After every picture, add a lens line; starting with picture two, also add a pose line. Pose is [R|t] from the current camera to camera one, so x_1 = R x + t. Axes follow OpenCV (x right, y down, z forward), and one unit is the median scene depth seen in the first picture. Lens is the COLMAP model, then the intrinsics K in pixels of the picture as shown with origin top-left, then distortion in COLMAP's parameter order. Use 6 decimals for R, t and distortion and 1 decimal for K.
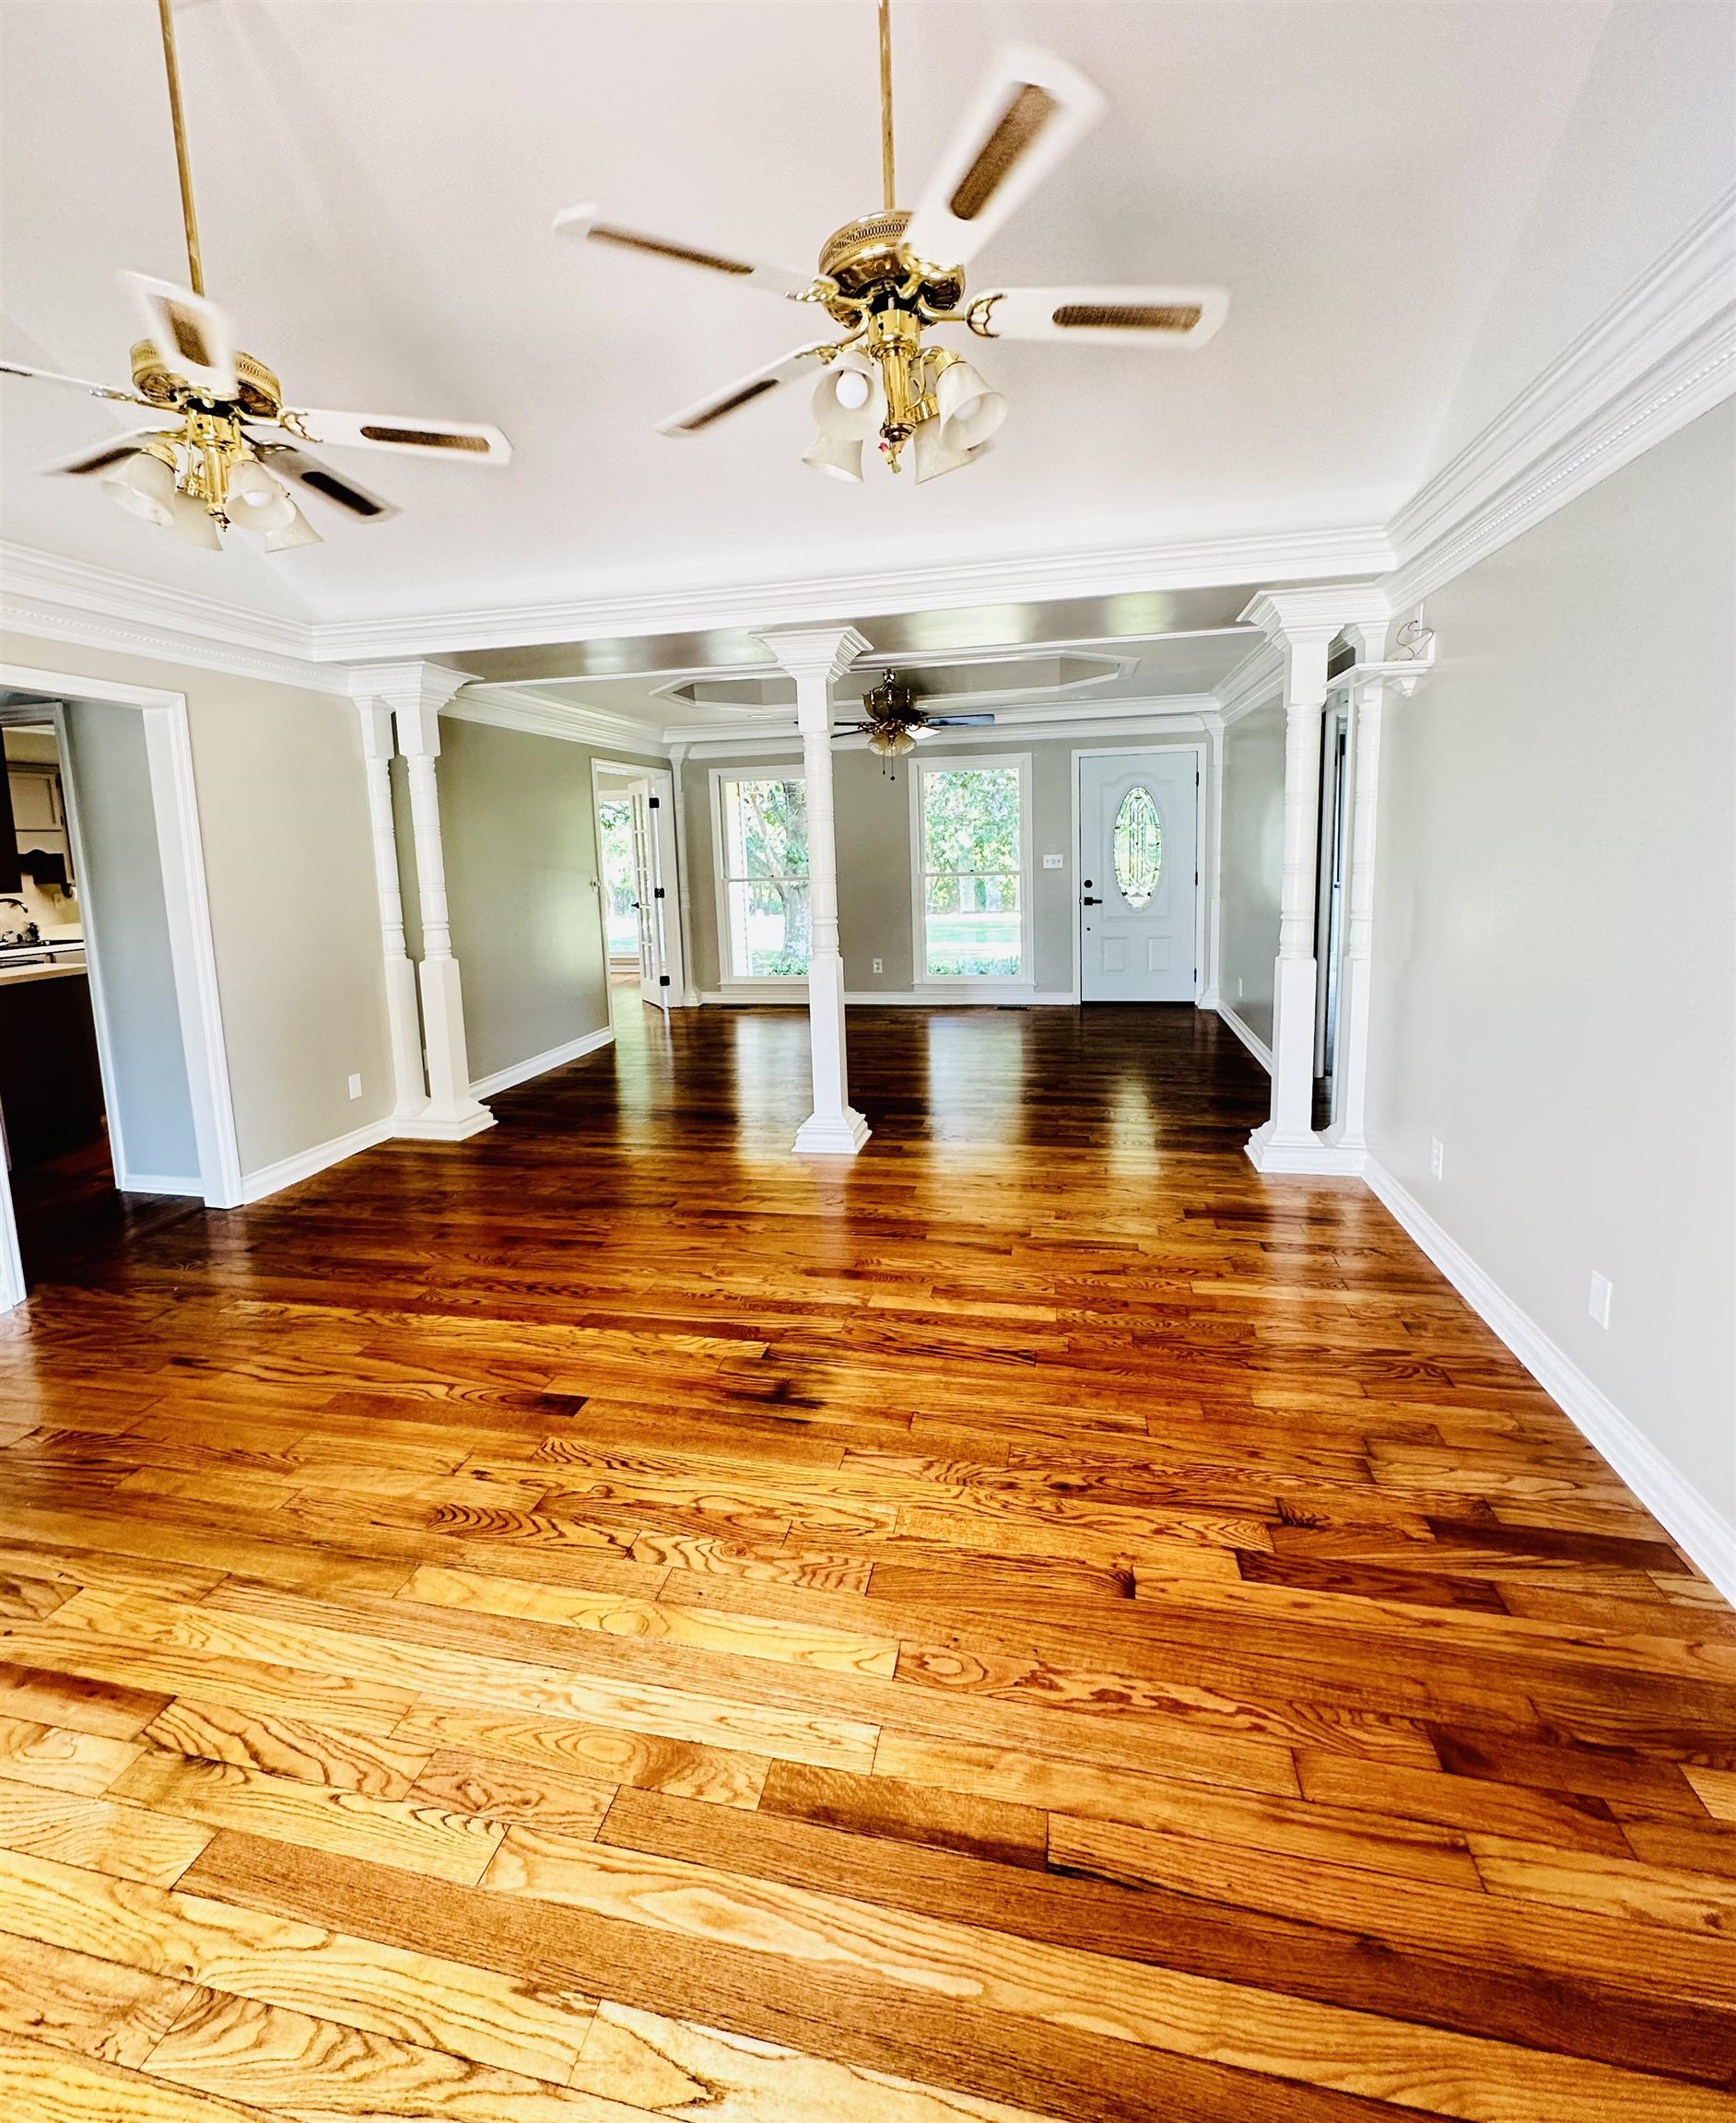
lens RADIAL K [[947.3, 0, 850.5], [0, 947.3, 966.4], [0, 0, 1]] dist [-0.000116, 0.000049]
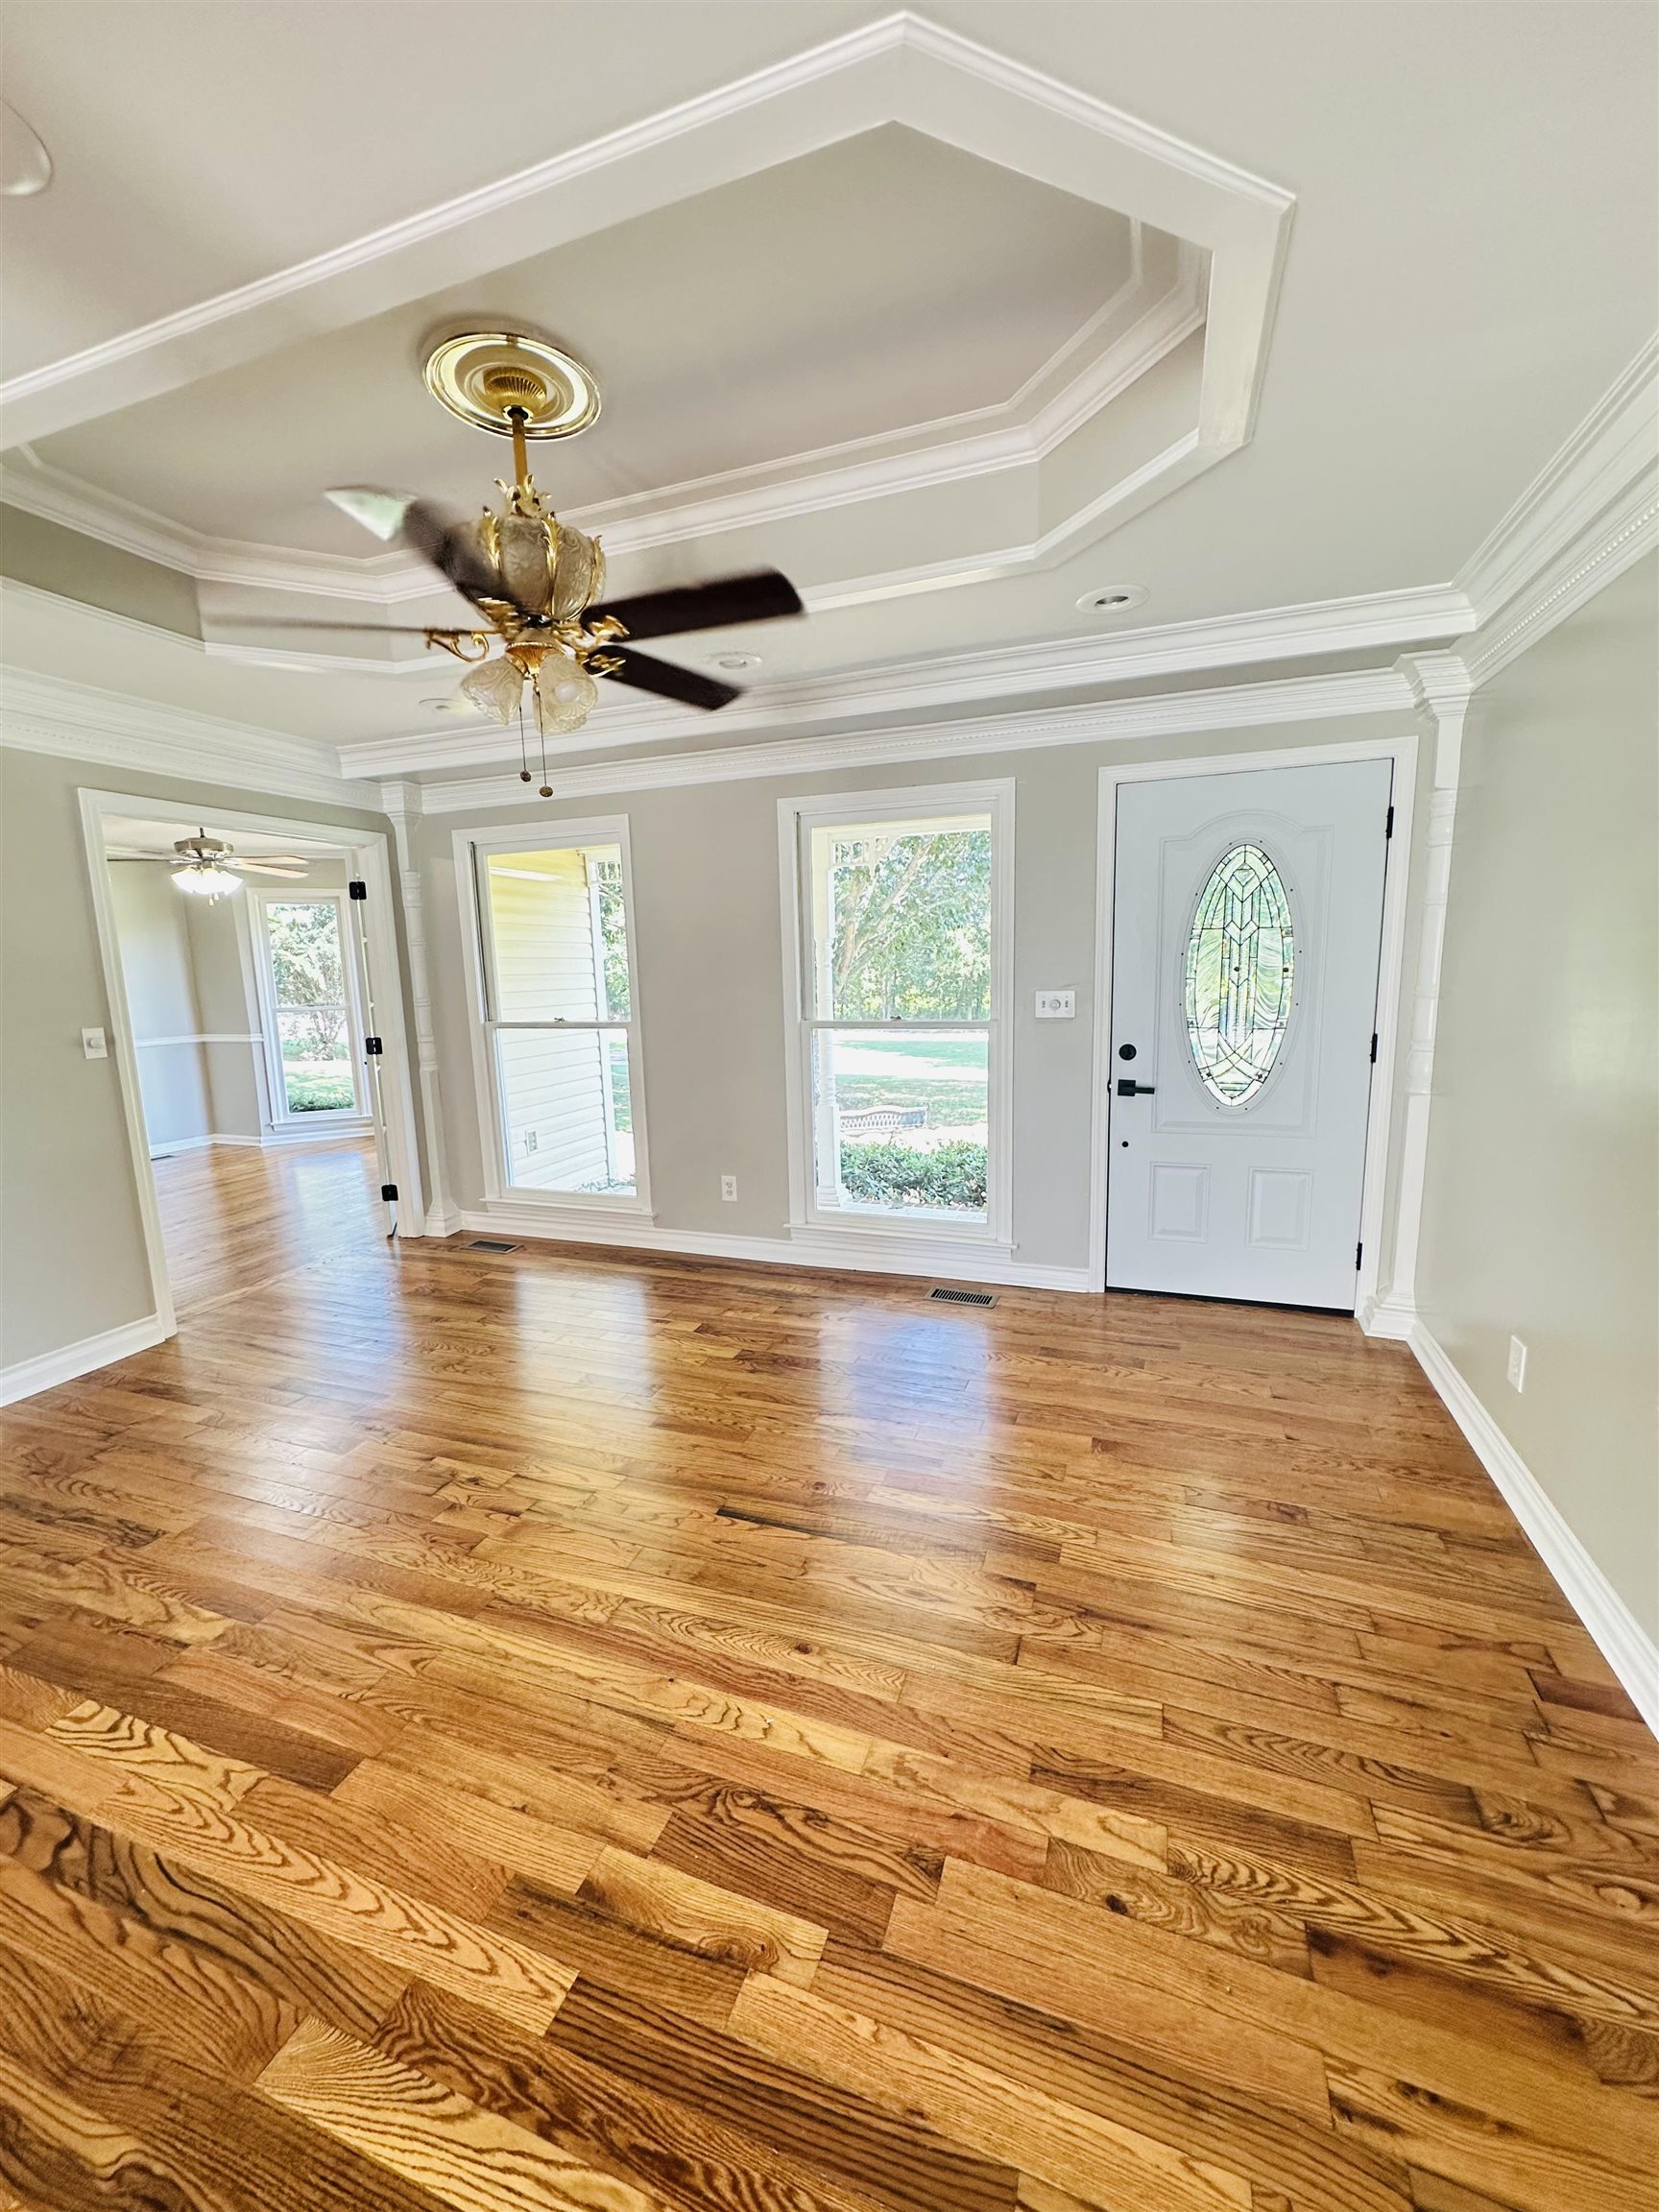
lens RADIAL K [[883.7, 0, 828.4], [0, 883.7, 1110.5], [0, 0, 1]] dist [-0.003926, 0.001098]
pose [[0.991473, 0.028438, -0.127168, 0.189907], [-0.022972, 0.998756, 0.044249, -0.088500], [0.128269, -0.040951, 0.990894, 0.639829]]
